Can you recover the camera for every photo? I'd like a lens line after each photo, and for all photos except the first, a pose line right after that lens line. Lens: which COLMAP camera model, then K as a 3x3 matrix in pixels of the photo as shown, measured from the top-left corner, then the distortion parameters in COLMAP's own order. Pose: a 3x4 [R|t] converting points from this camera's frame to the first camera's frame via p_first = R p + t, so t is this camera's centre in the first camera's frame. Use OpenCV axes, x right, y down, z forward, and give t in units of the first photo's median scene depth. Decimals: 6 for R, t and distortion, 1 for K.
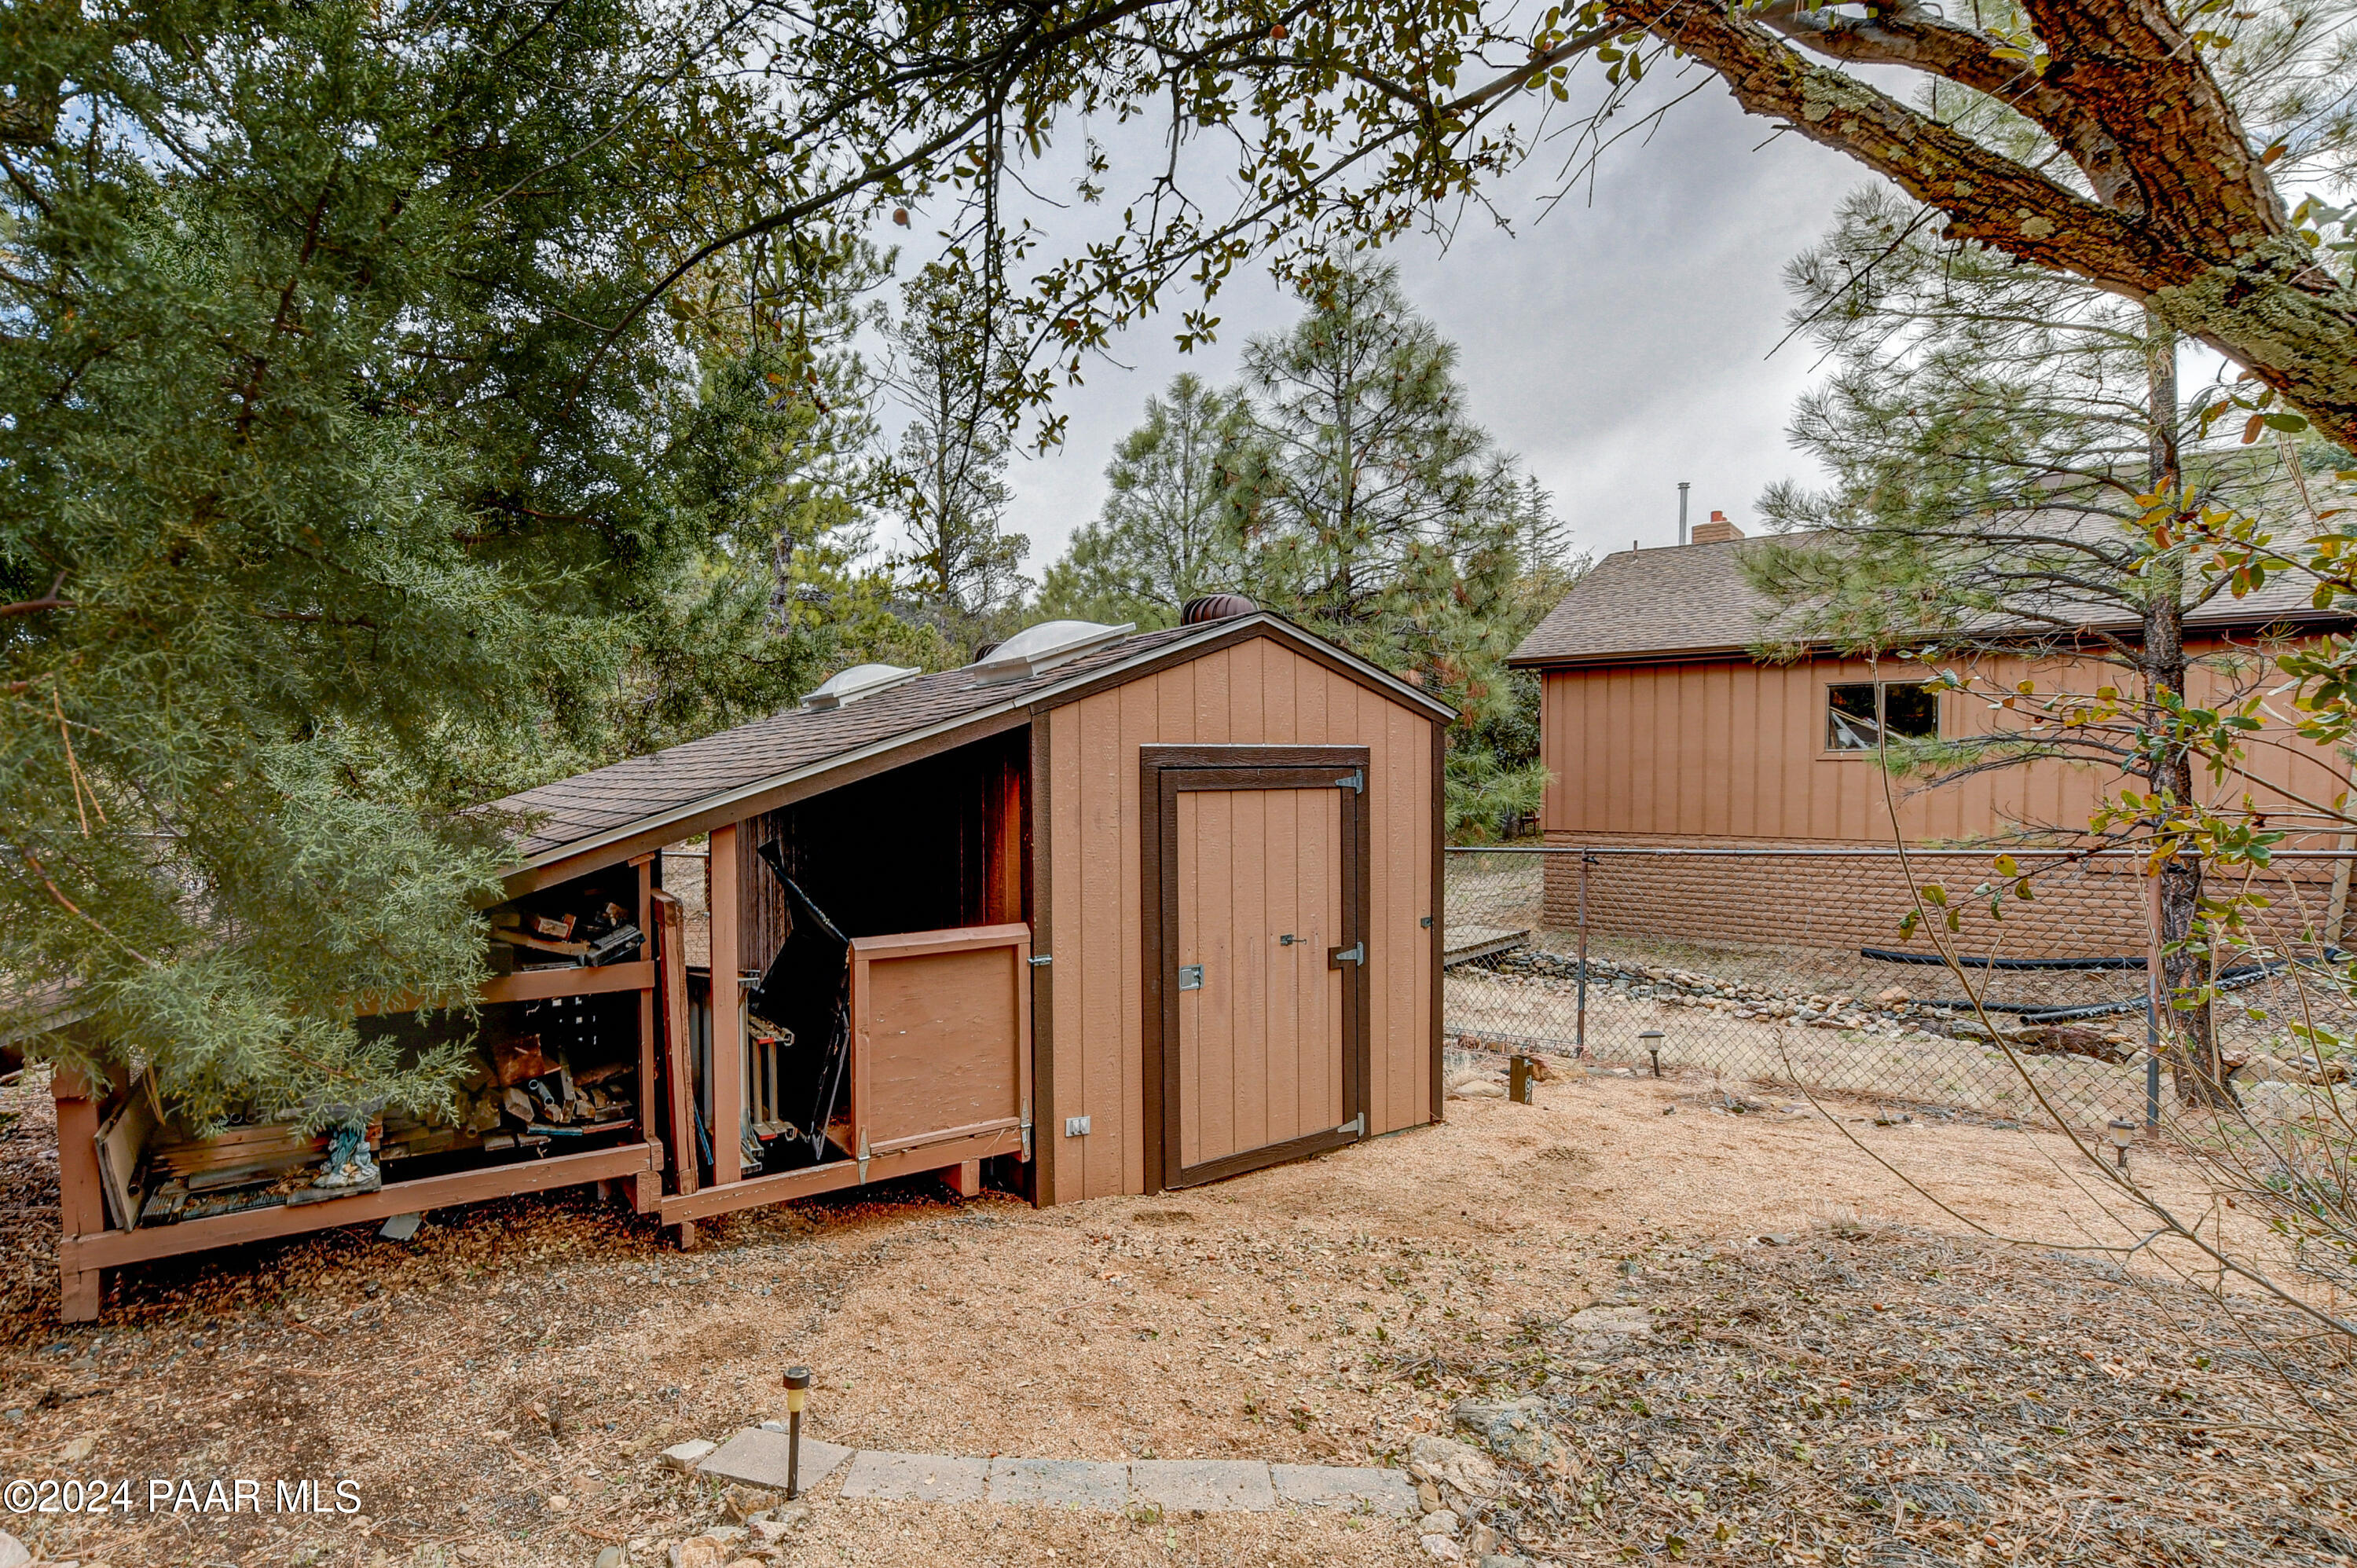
lens RADIAL K [[1074.9, 0, 1170.4], [0, 1074.9, 785.8], [0, 0, 1]] dist [-0.019702, 0.002815]
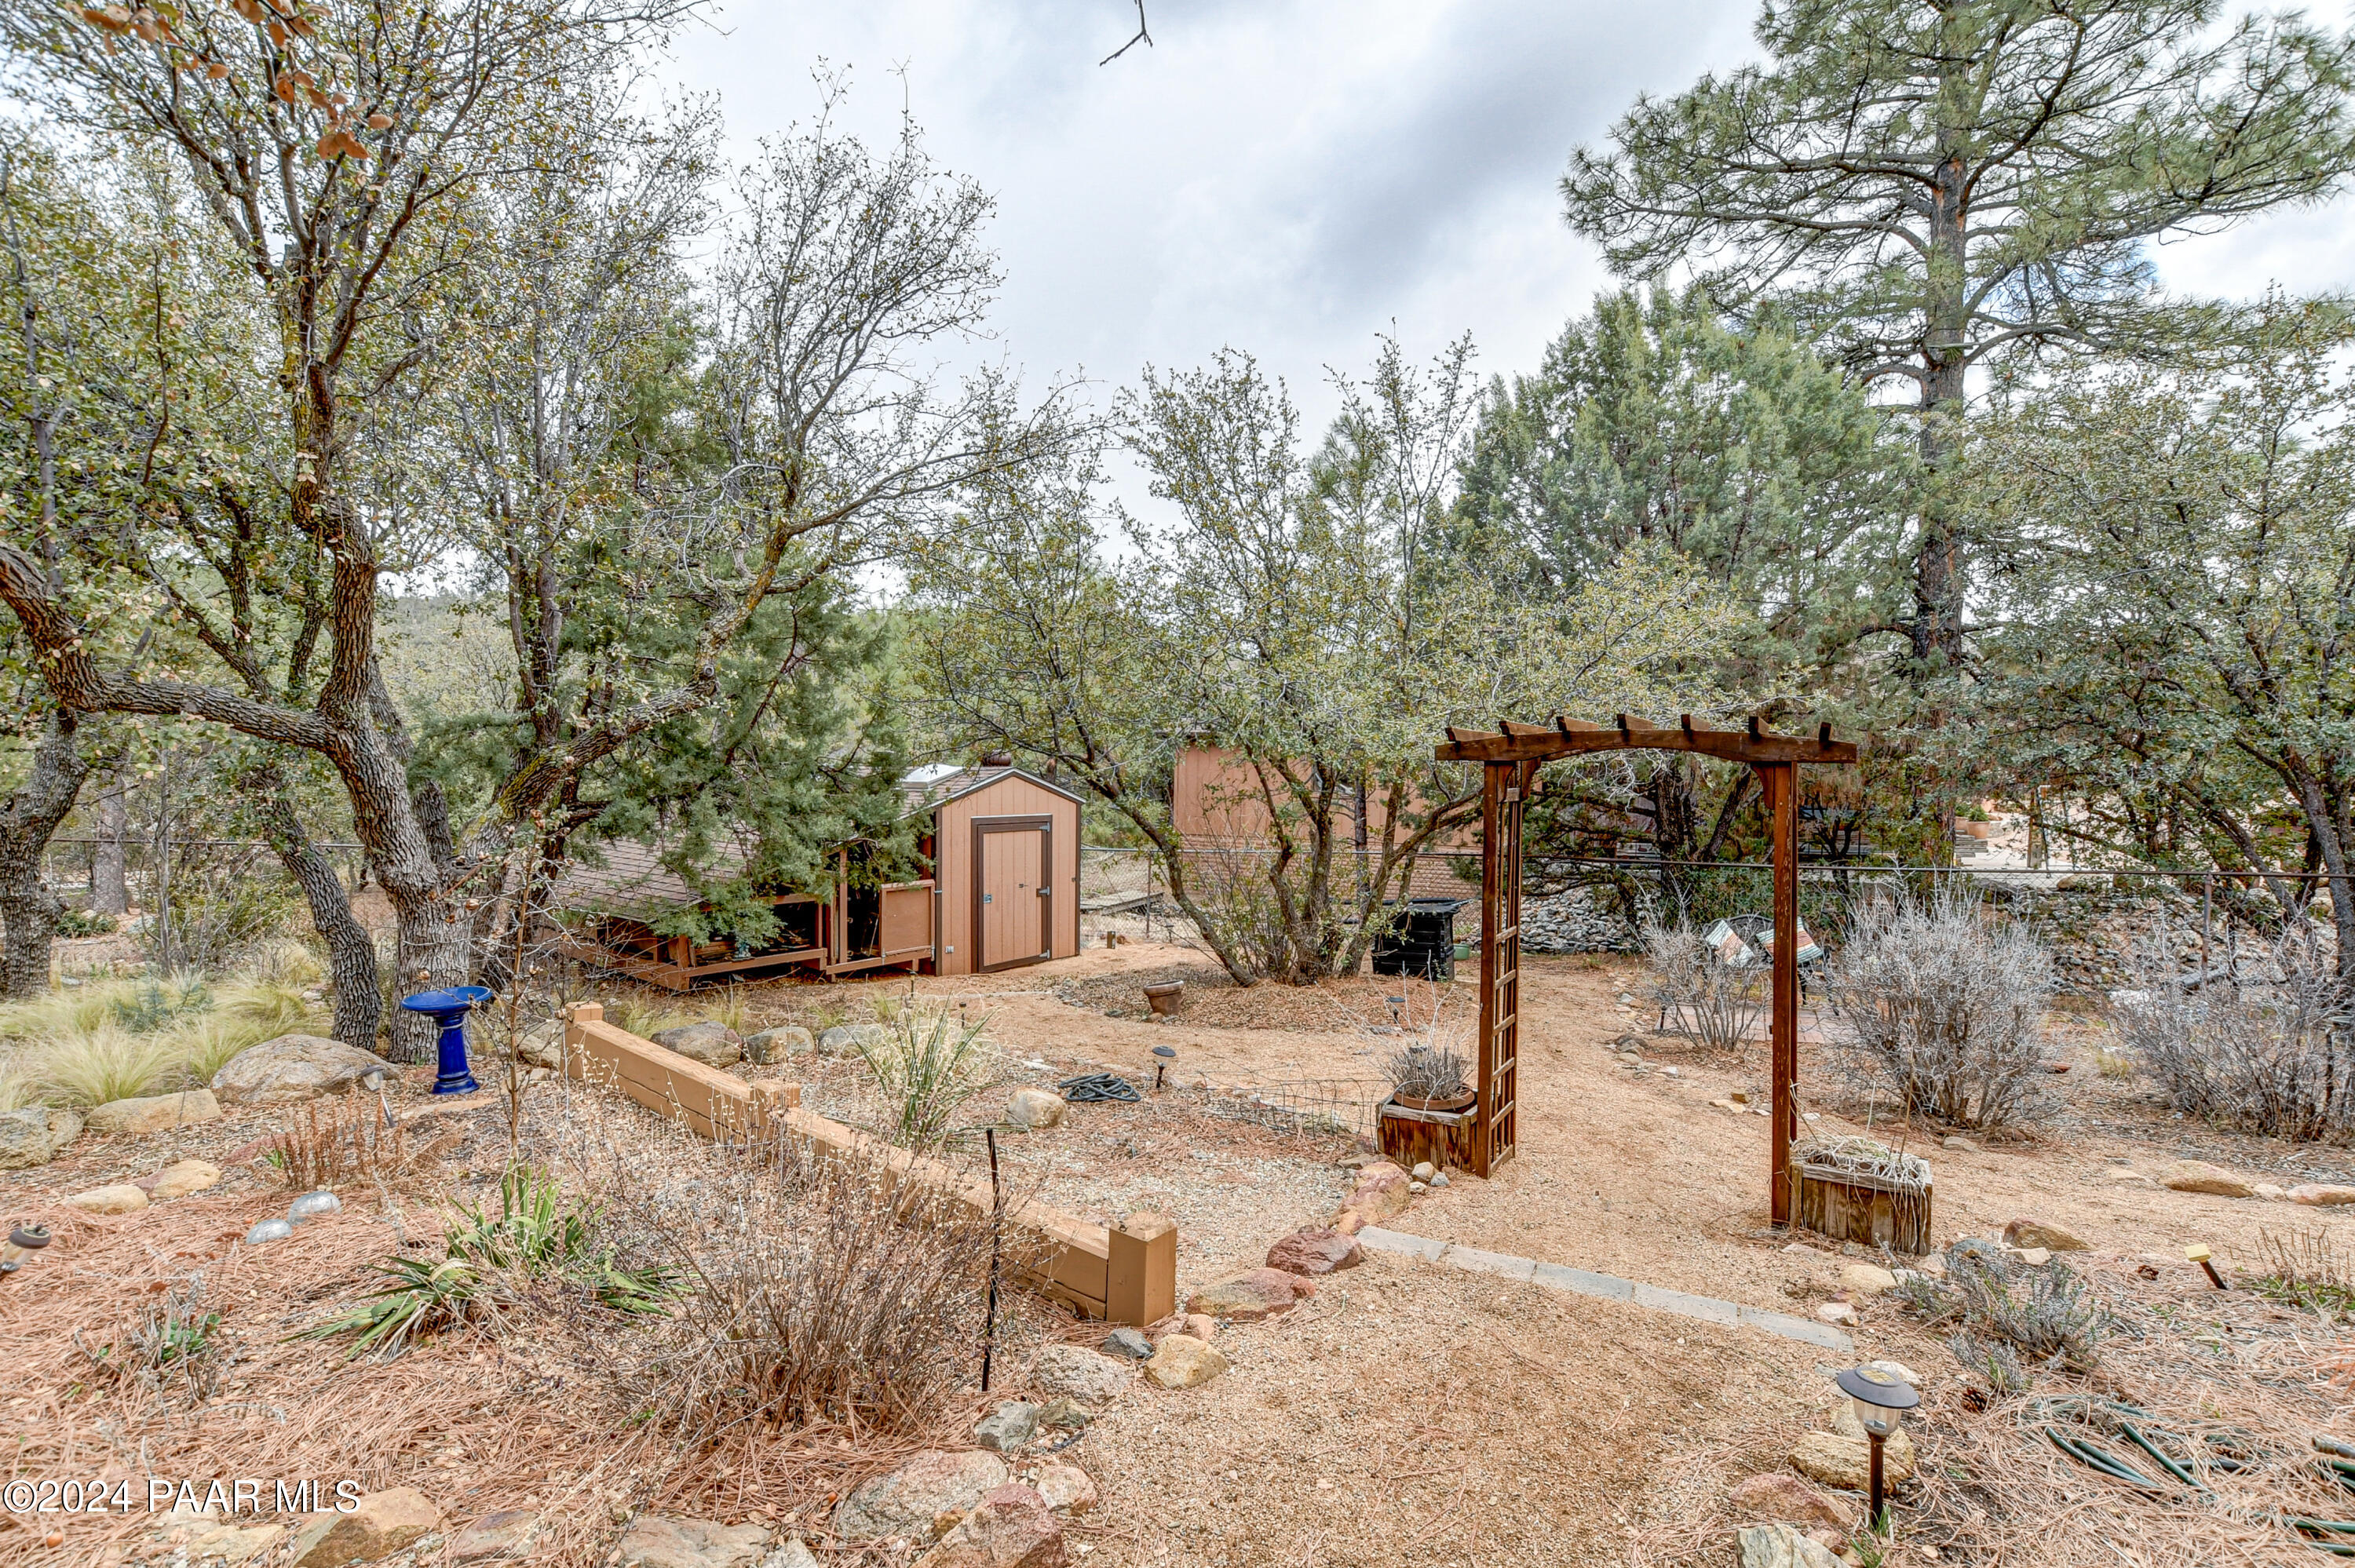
lens RADIAL K [[1073.9, 0, 1175.9], [0, 1073.9, 773.4], [0, 0, 1]] dist [-0.019702, 0.002815]
pose [[0.963509, 0.010003, 0.267490, -0.274776], [-0.009849, 0.999950, -0.001918, -0.156786], [-0.267495, -0.000786, 0.963559, -1.934957]]
